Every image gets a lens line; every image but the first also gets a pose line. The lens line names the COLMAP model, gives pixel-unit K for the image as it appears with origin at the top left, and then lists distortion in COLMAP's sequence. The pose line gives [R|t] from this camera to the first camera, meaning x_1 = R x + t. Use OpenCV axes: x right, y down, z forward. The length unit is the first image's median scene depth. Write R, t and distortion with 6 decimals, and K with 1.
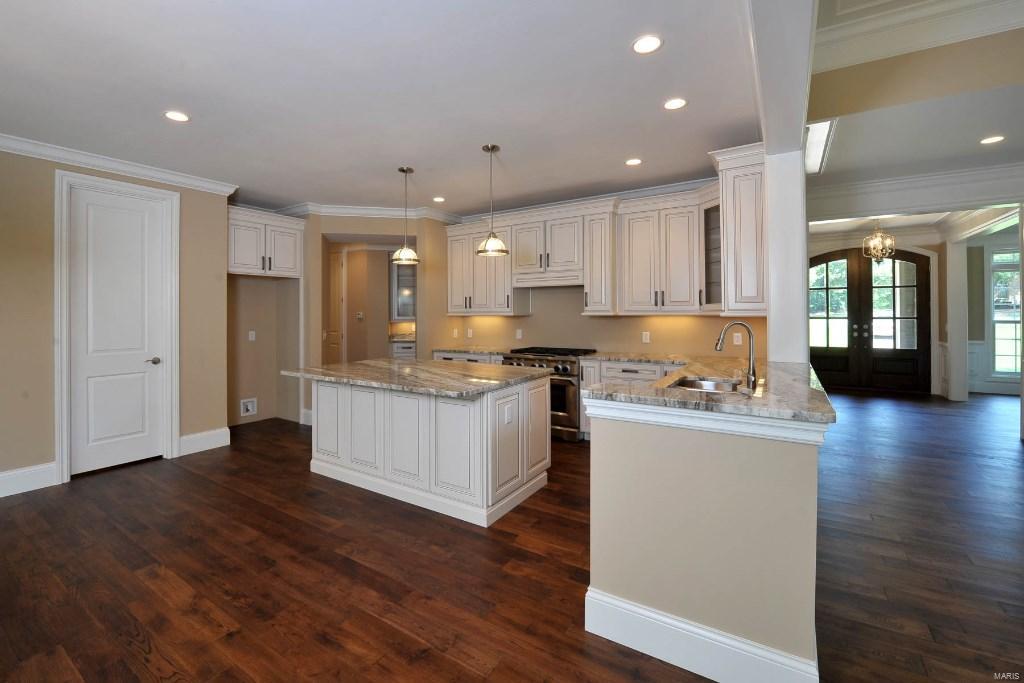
lens RADIAL K [[416.0, 0, 465.3], [0, 416.0, 313.7], [0, 0, 1]] dist [-0.015242, -0.003059]
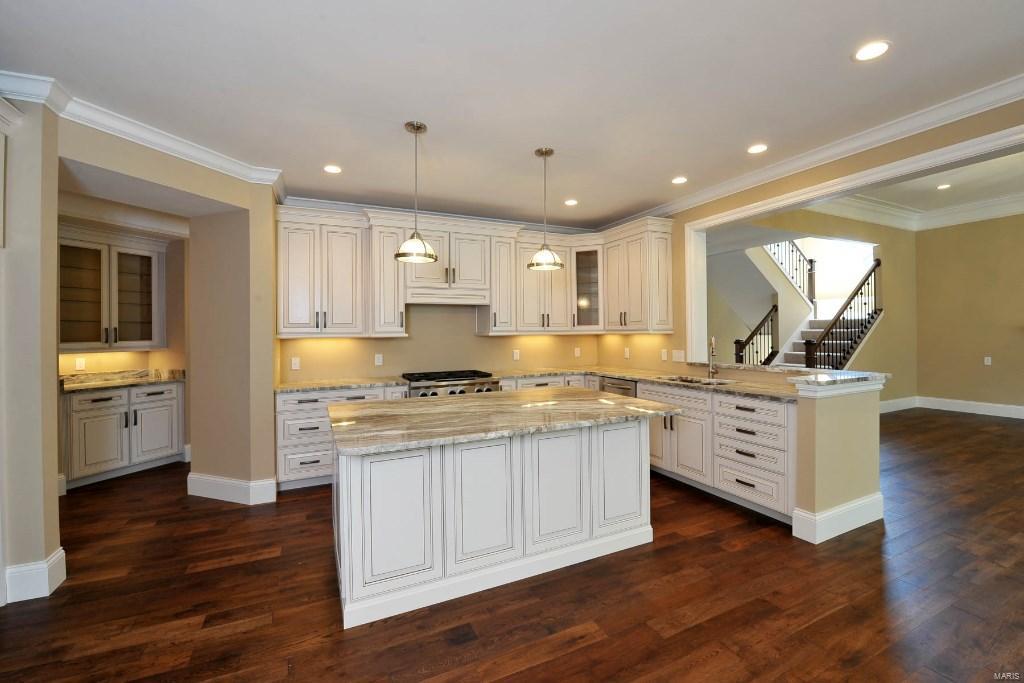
lens RADIAL K [[416.0, 0, 562.4], [0, 416.0, 329.9], [0, 0, 1]] dist [-0.015242, -0.003059]
pose [[0.506735, 0.004382, 0.862091, -0.541694], [0.009504, 0.999898, -0.010668, 0.003404], [-0.862050, 0.013599, 0.506641, 0.385976]]
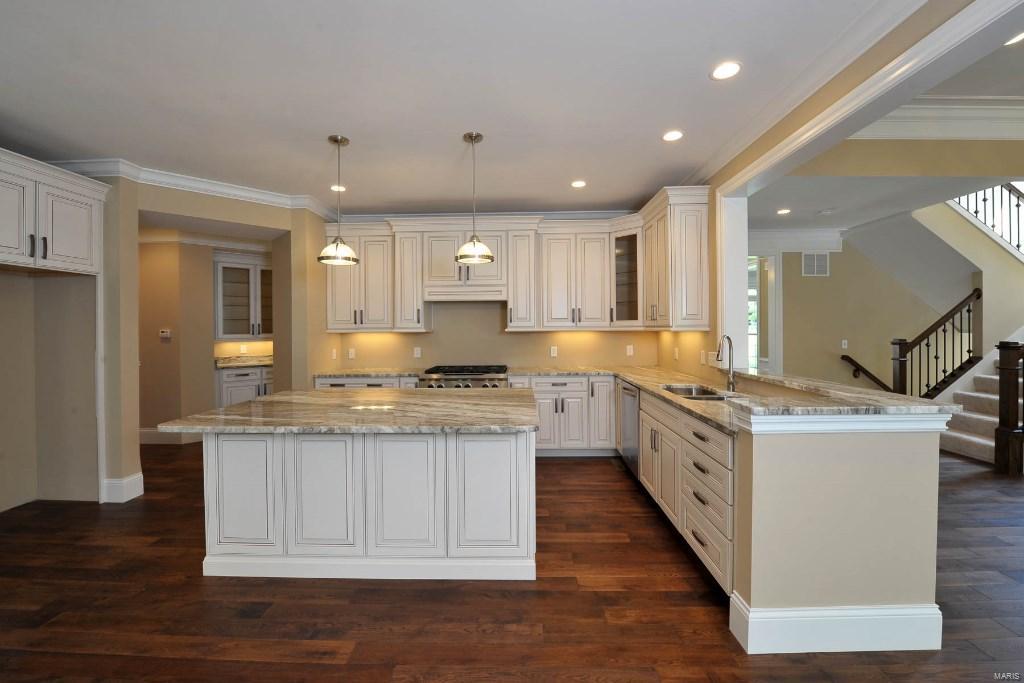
lens RADIAL K [[416.0, 0, 541.2], [0, 416.0, 329.6], [0, 0, 1]] dist [-0.015242, -0.003059]
pose [[0.845528, -0.002892, 0.533923, -0.195285], [0.003575, 0.999994, -0.000244, 0.000554], [-0.533919, 0.002115, 0.845533, 0.135799]]
